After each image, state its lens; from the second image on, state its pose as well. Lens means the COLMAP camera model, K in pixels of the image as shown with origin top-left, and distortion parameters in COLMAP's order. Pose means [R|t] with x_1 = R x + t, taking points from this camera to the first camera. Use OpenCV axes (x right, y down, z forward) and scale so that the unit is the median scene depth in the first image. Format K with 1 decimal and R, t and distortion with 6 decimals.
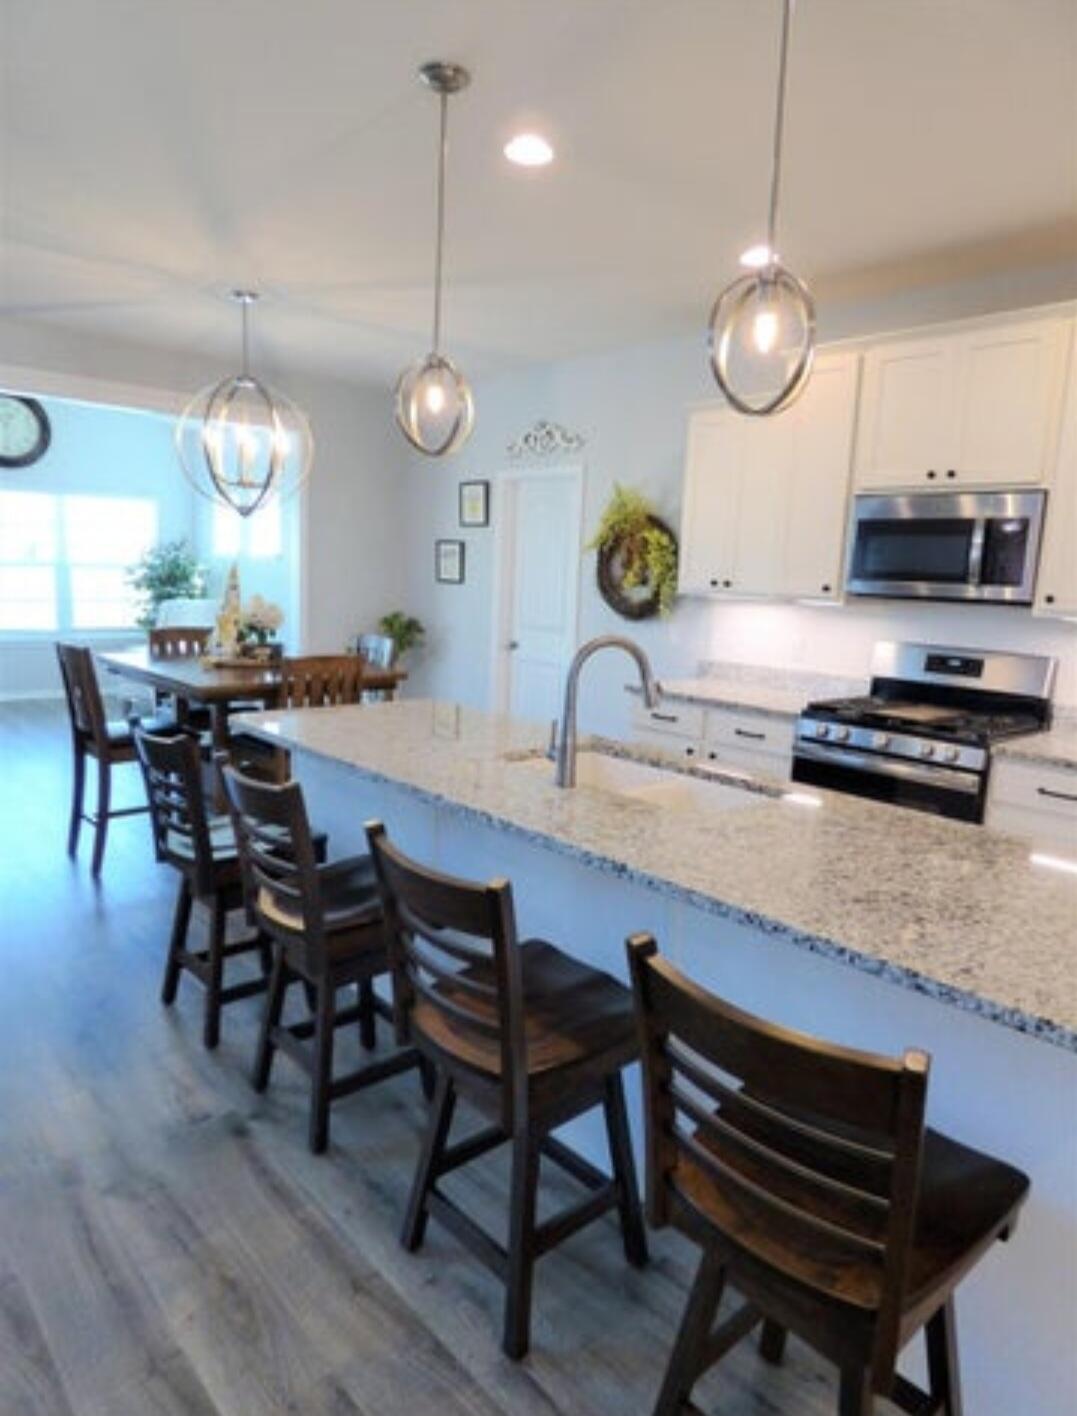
lens RADIAL K [[882.0, 0, 540.4], [0, 882.0, 708.1], [0, 0, 1]] dist [-0.032433, 0.008154]
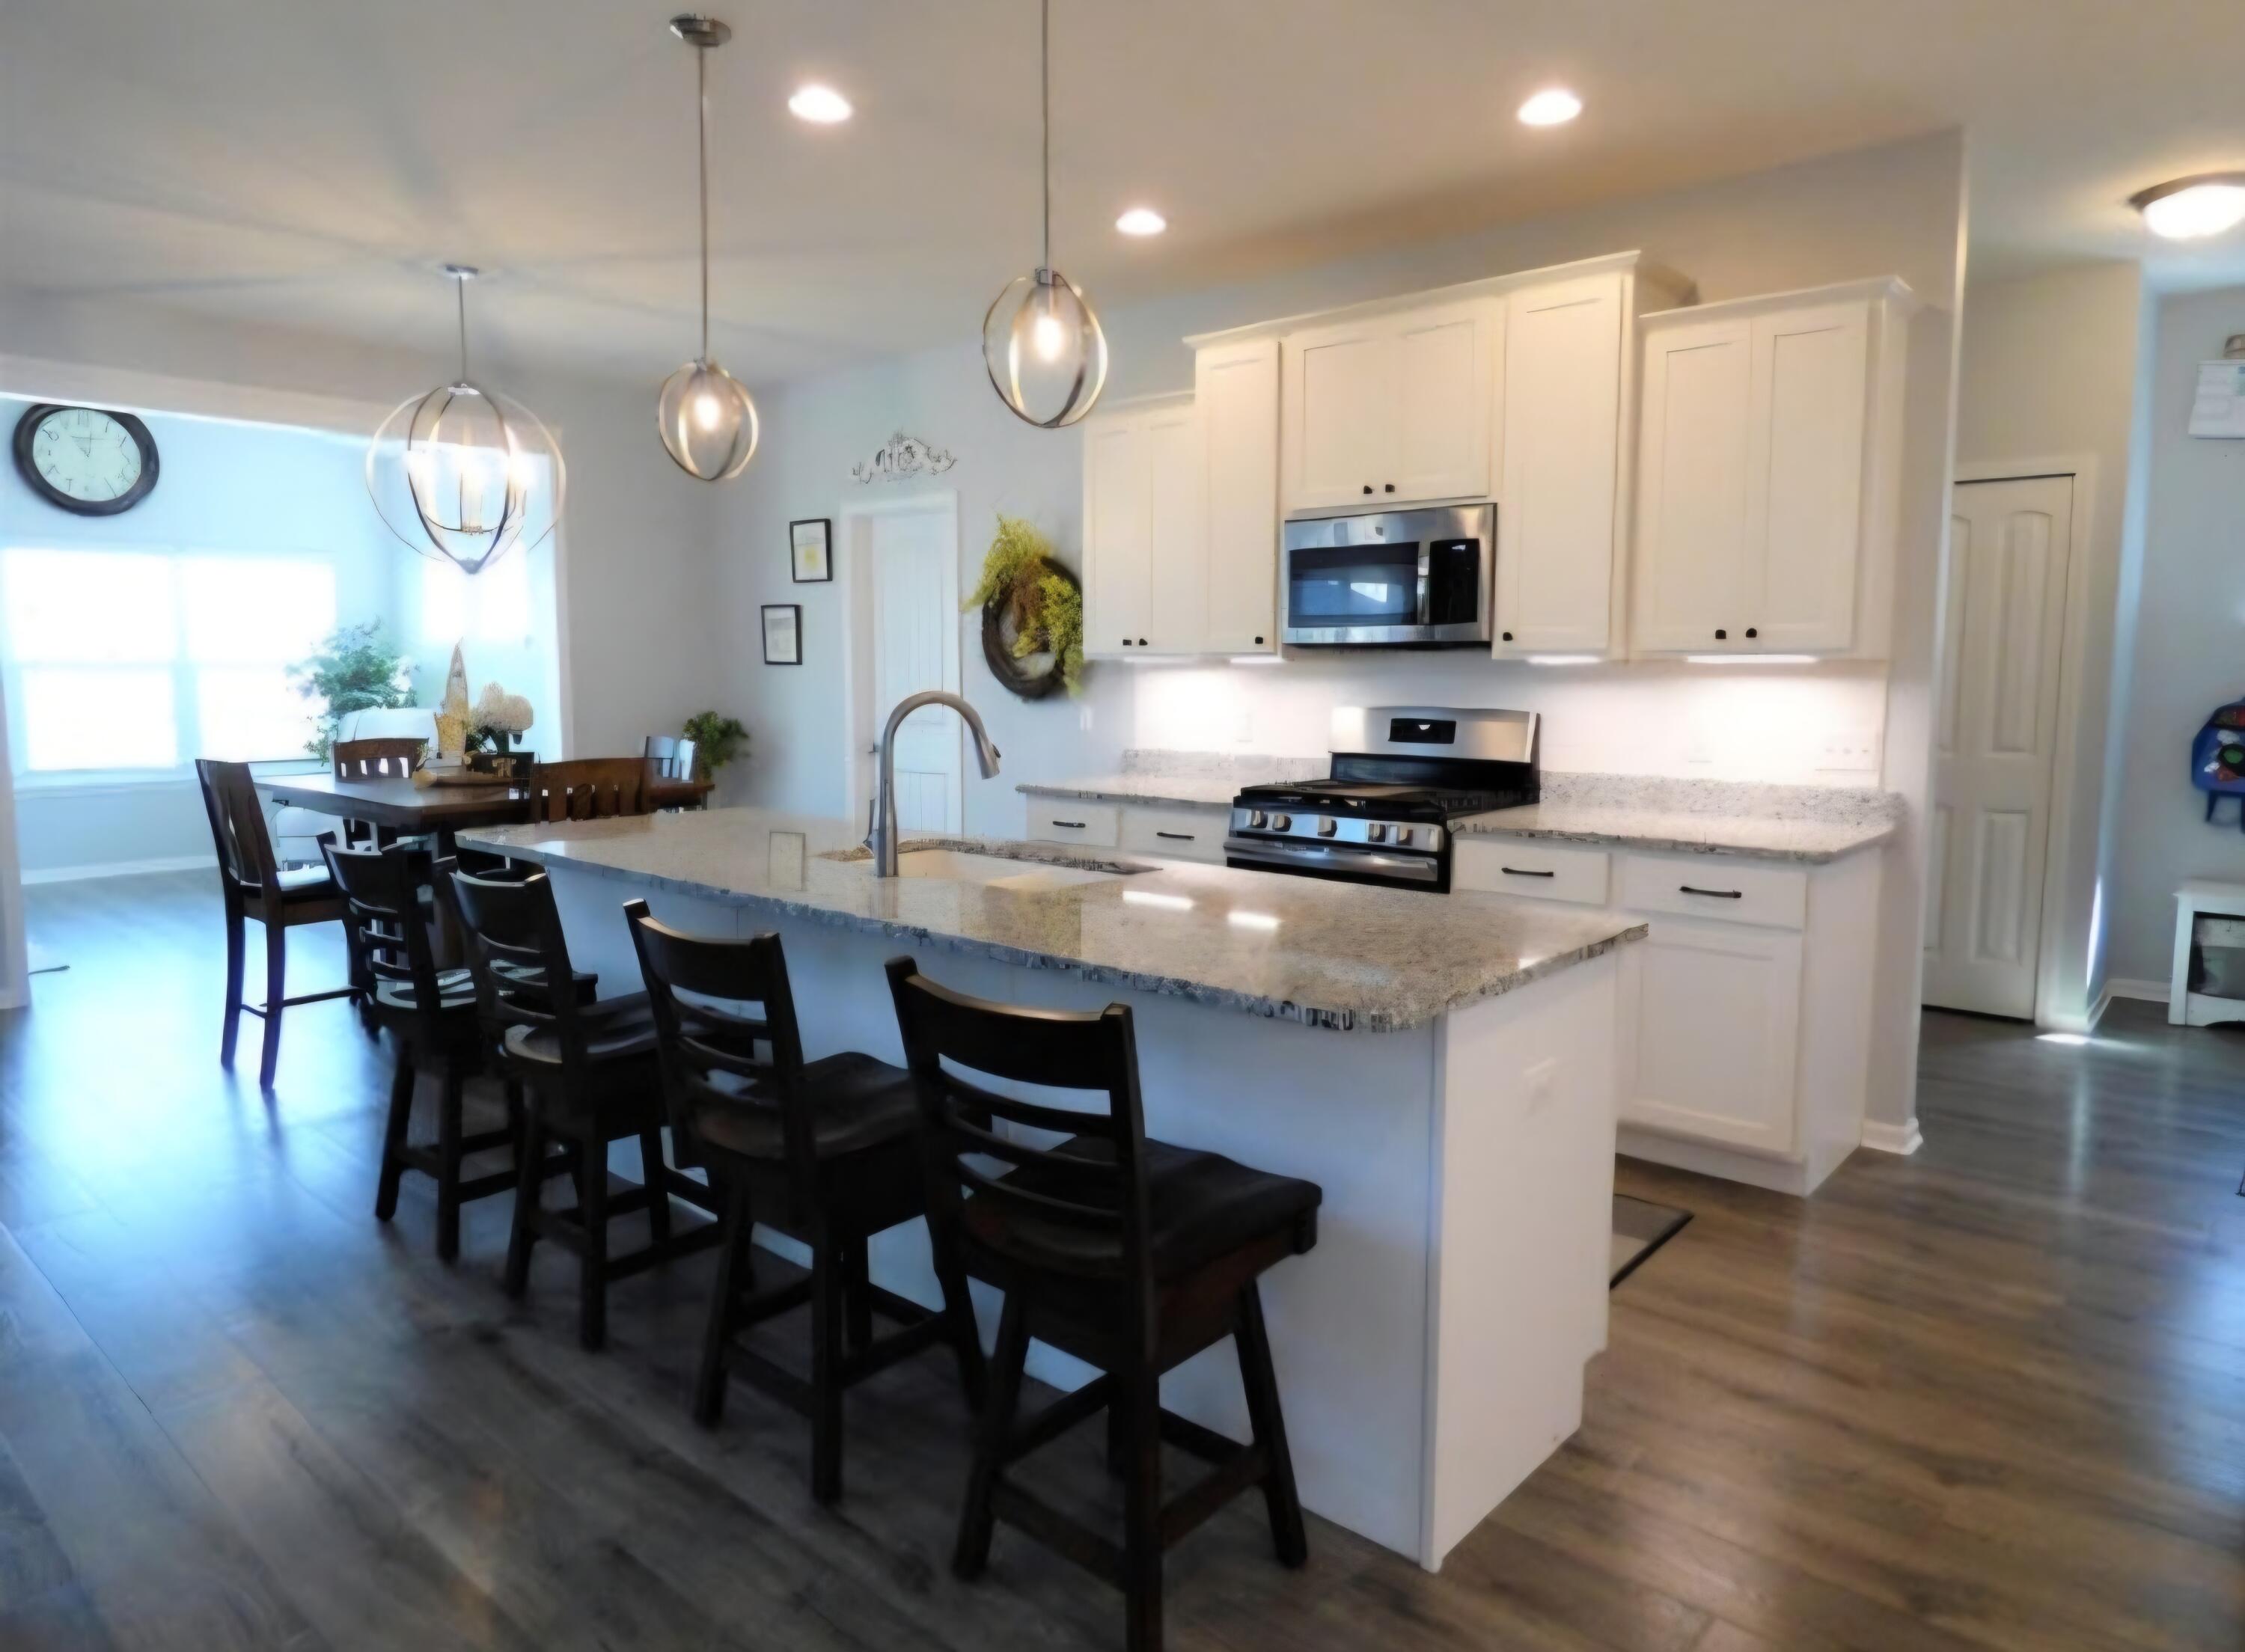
lens RADIAL K [[1396.6, 0, 1137.6], [0, 1396.6, 814.8], [0, 0, 1]] dist [-0.032046, 0.003626]
pose [[0.991927, -0.050321, 0.116400, 0.073841], [0.055352, 0.997649, -0.040403, 0.064552], [-0.114093, 0.046520, 0.992380, -0.209813]]
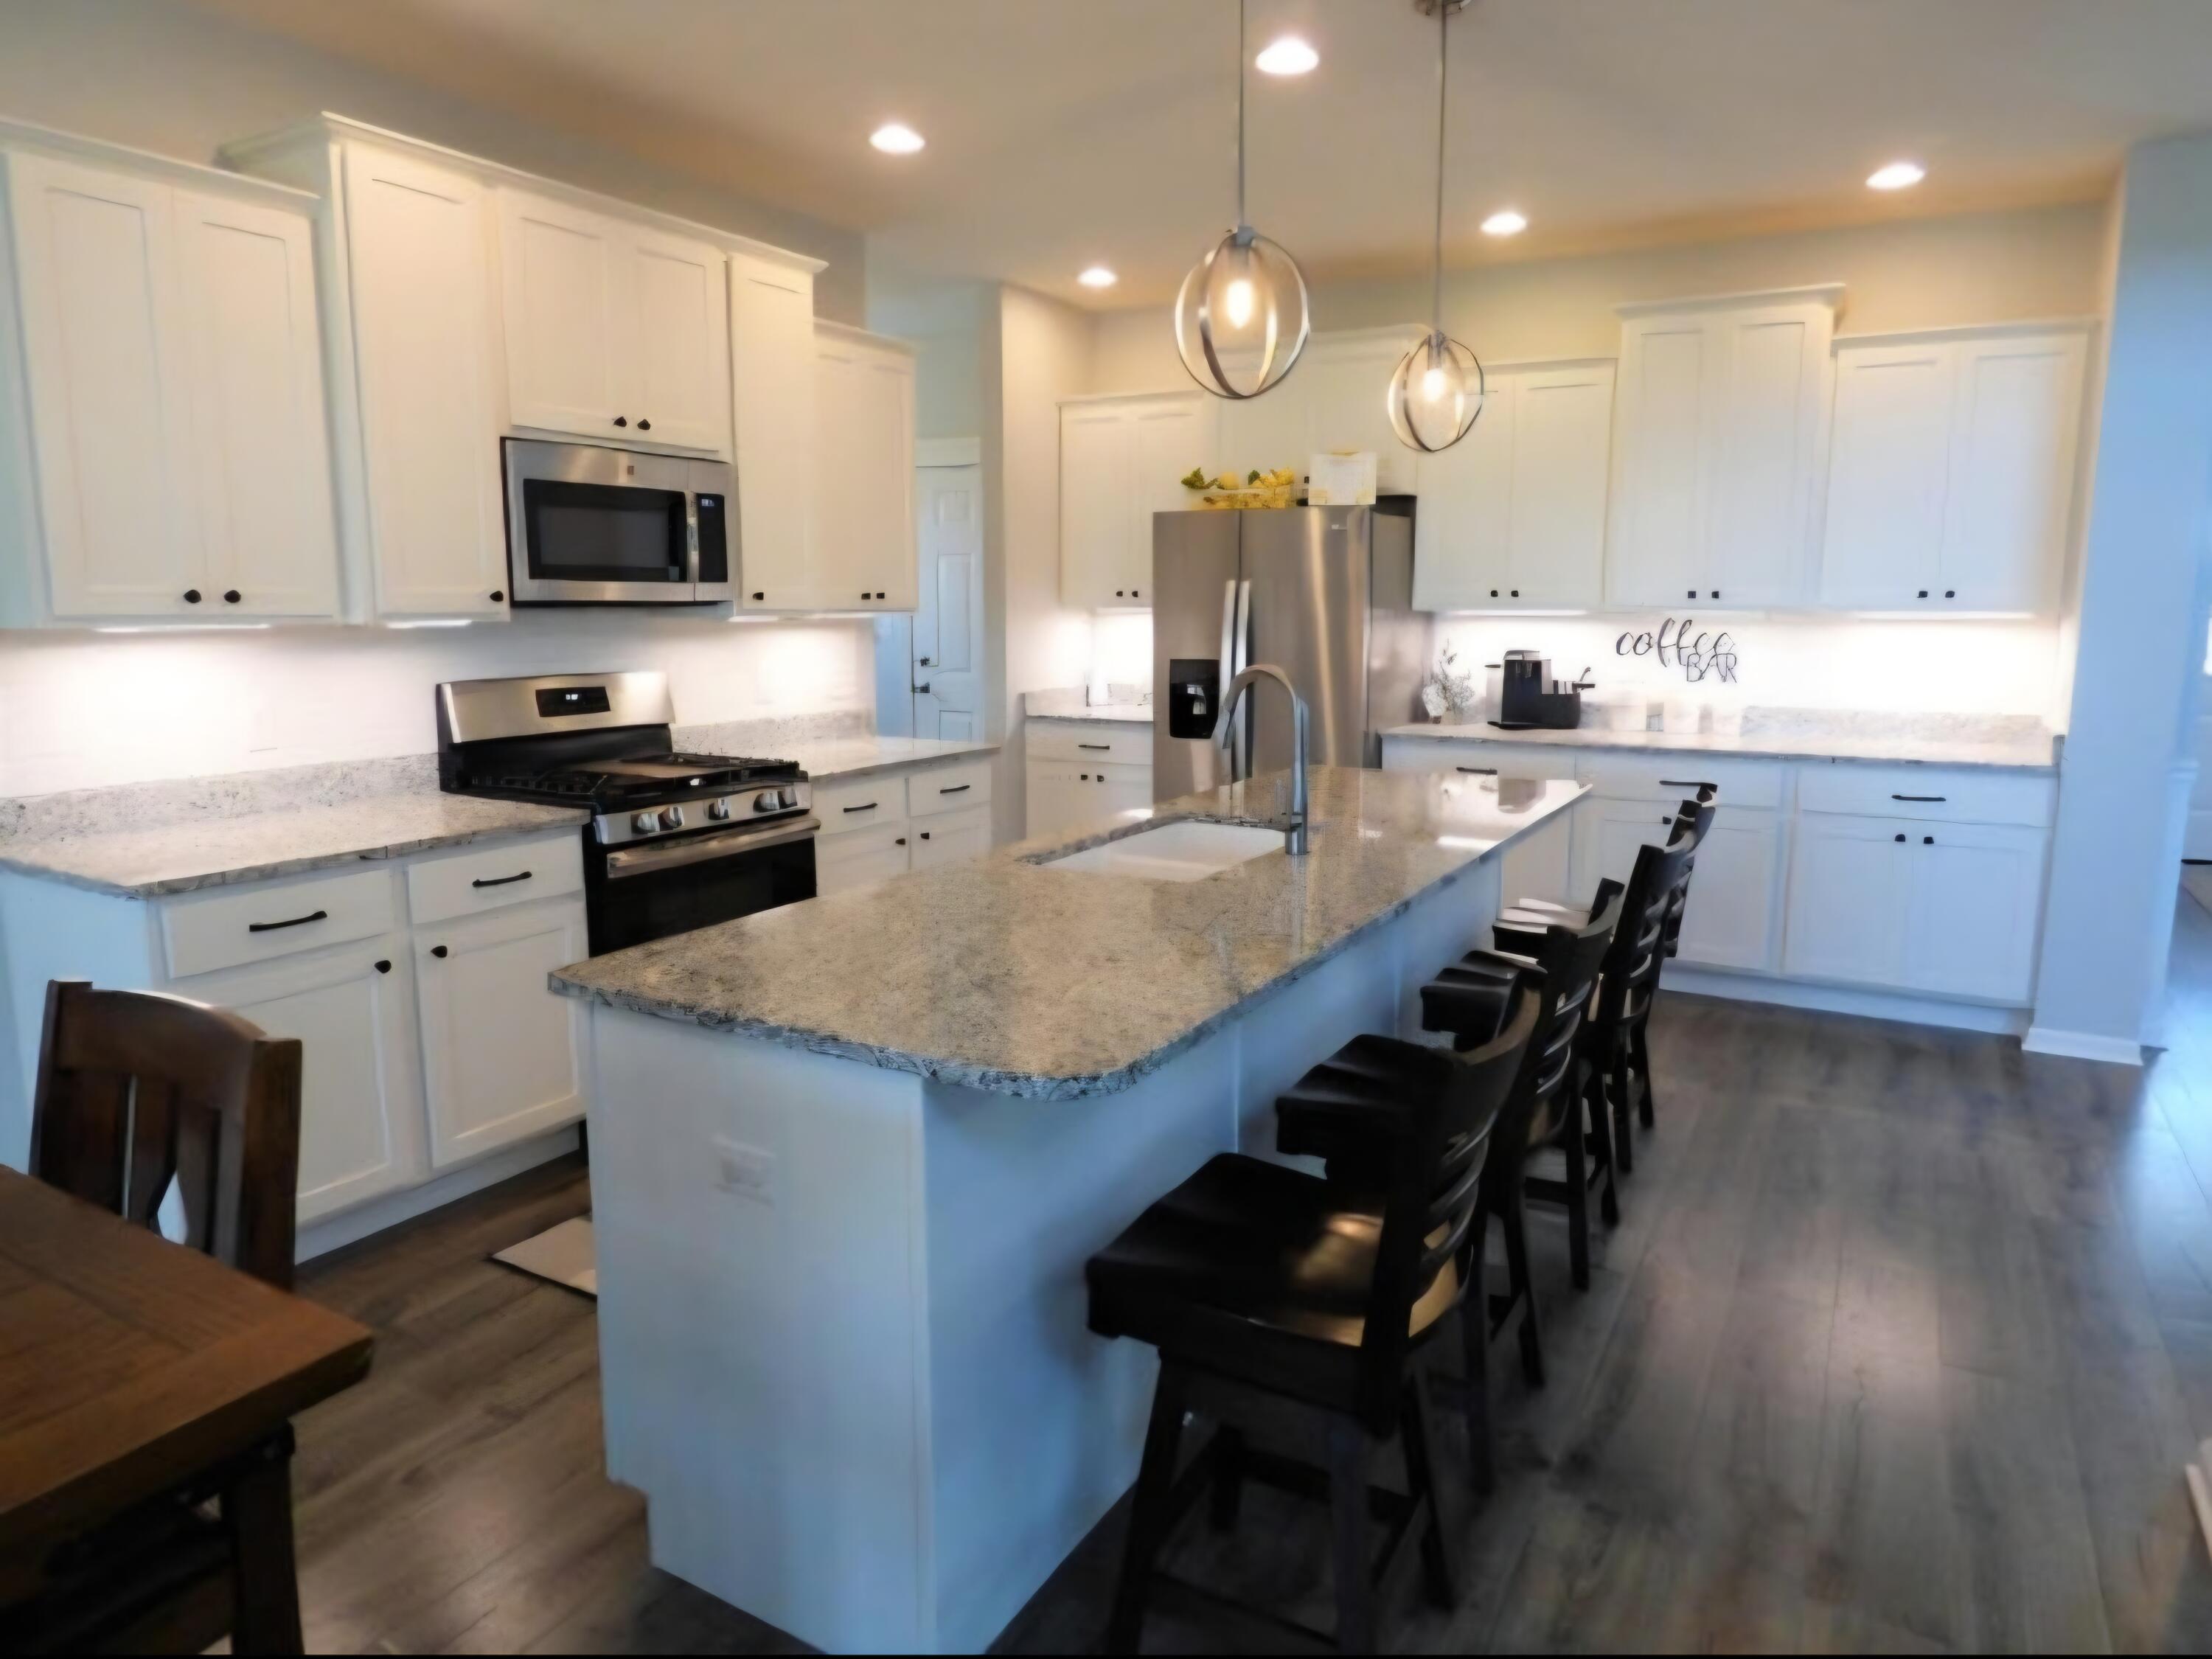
lens RADIAL K [[1339.8, 0, 1112.5], [0, 1339.8, 831.2], [0, 0, 1]] dist [-0.005166, 0.000077]
pose [[-0.325069, -0.187717, 0.926873, -0.679915], [0.150999, 0.957224, 0.246822, -0.154813], [-0.933558, 0.220191, -0.282819, 0.971010]]
